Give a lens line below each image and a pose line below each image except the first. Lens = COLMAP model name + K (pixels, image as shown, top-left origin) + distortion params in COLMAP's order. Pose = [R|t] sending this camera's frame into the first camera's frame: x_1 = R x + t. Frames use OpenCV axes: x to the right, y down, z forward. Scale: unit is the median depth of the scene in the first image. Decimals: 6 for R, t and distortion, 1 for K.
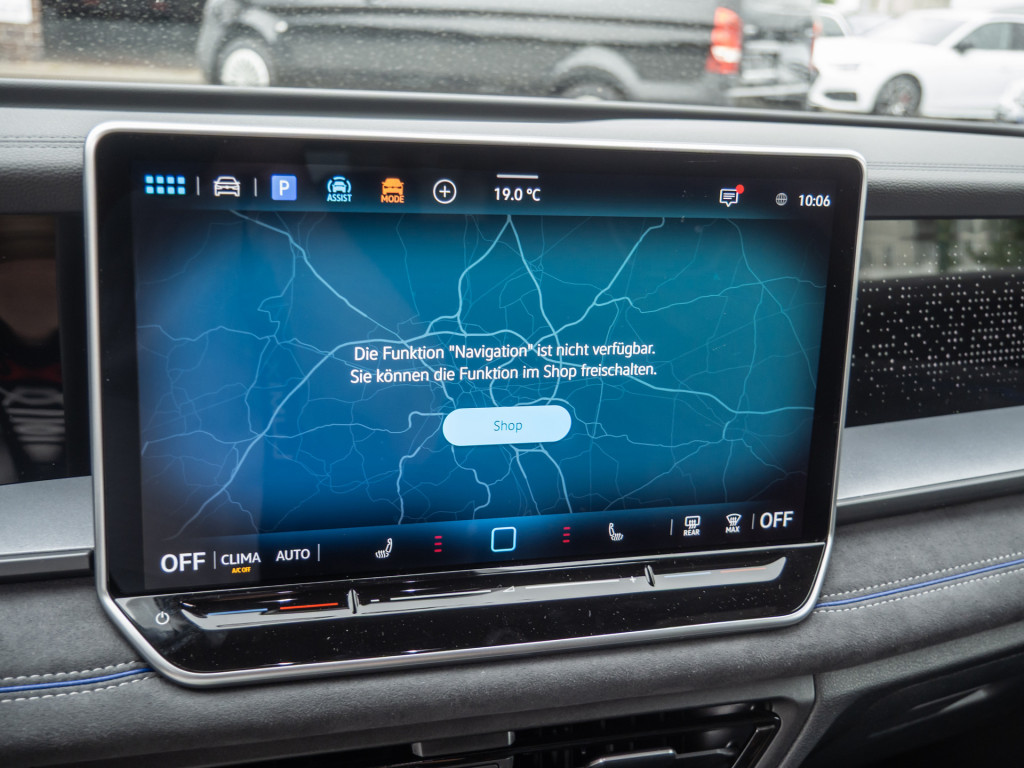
lens RADIAL K [[1158.8, 0, 512.0], [0, 1158.8, 384.0], [0, 0, 1]] dist [-0.002942, 0.022369]
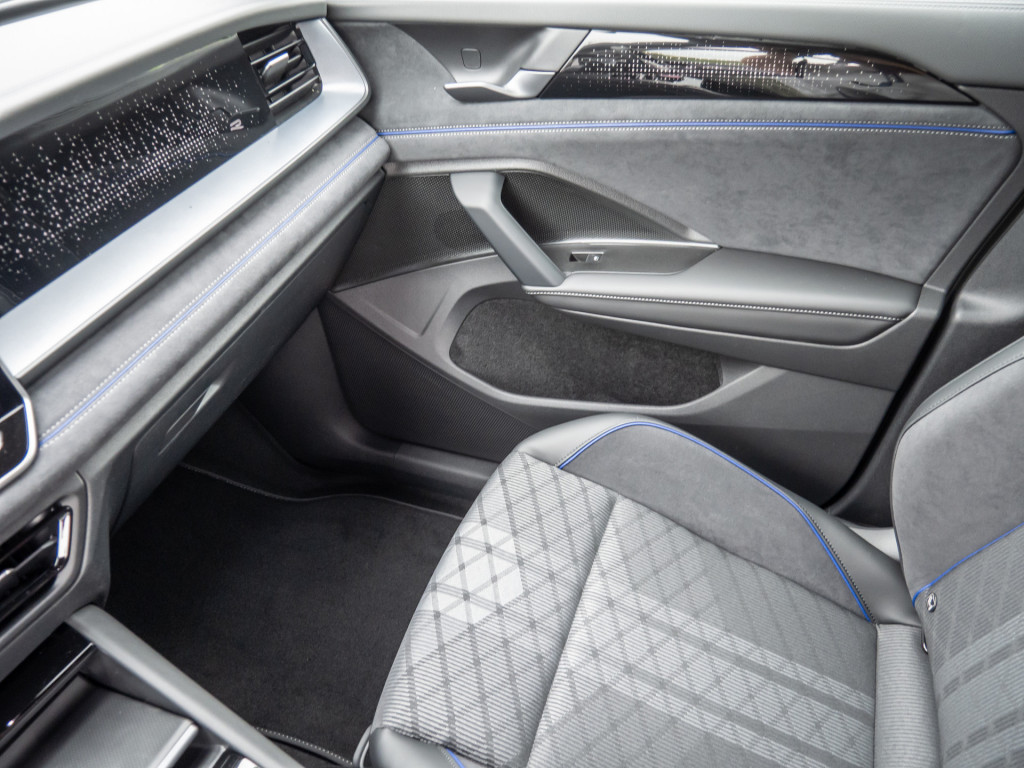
lens RADIAL K [[745.9, 0, 507.6], [0, 745.9, 397.3], [0, 0, 1]] dist [-0.040009, 0.006685]
pose [[0.725220, -0.538458, 0.429091, 0.335518], [0.331184, 0.819188, 0.468240, -0.113499], [-0.603633, -0.197469, 0.772420, -0.118013]]
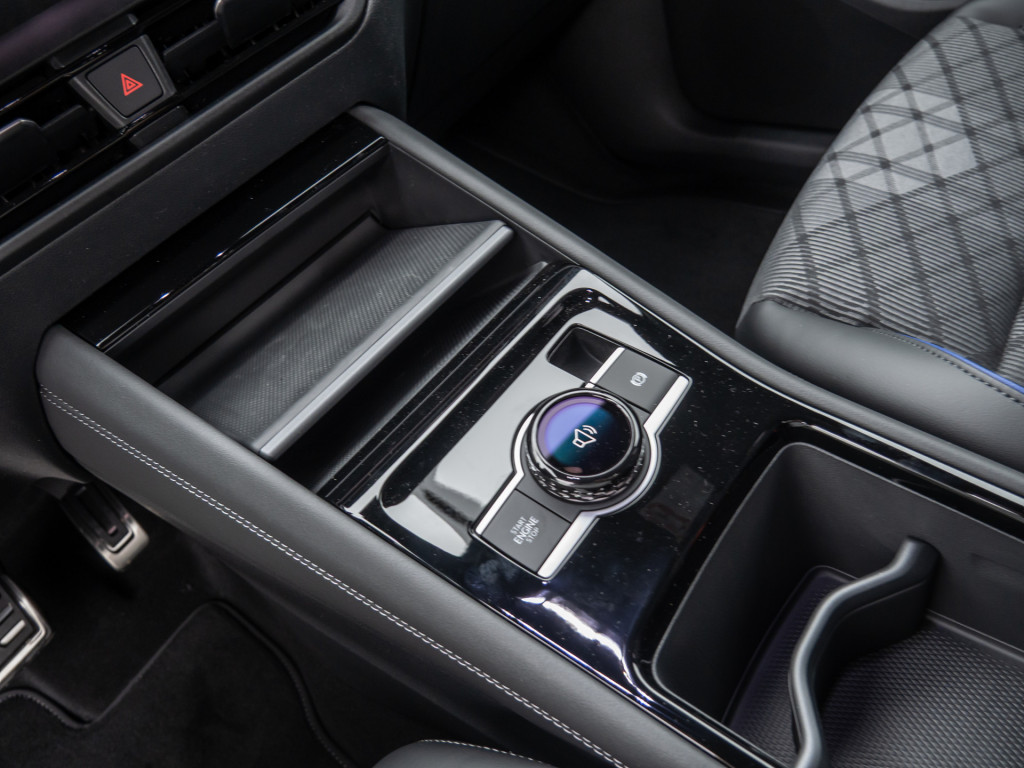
lens RADIAL K [[745.9, 0, 507.6], [0, 745.9, 397.3], [0, 0, 1]] dist [-0.040009, 0.006685]
pose [[0.843049, -0.536456, 0.038510, 0.073694], [0.459234, 0.755264, 0.467632, 0.415523], [-0.279949, -0.376552, 0.883084, 0.152504]]
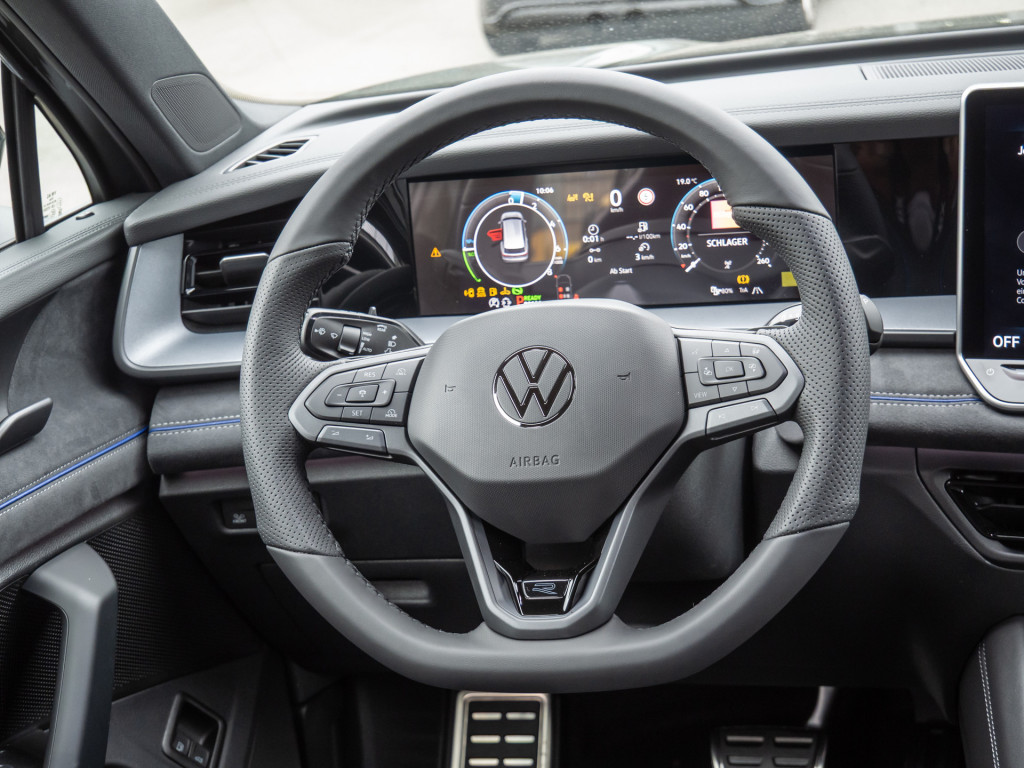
lens RADIAL K [[1616.3, 0, 512.0], [0, 1616.3, 384.0], [0, 0, 1]] dist [-0.010048, 0.057264]
pose [[0.734986, 0.068213, -0.674642, 0.676076], [-0.050413, 0.997671, 0.045952, 0.125755], [0.676205, 0.000237, 0.736713, -1.055542]]
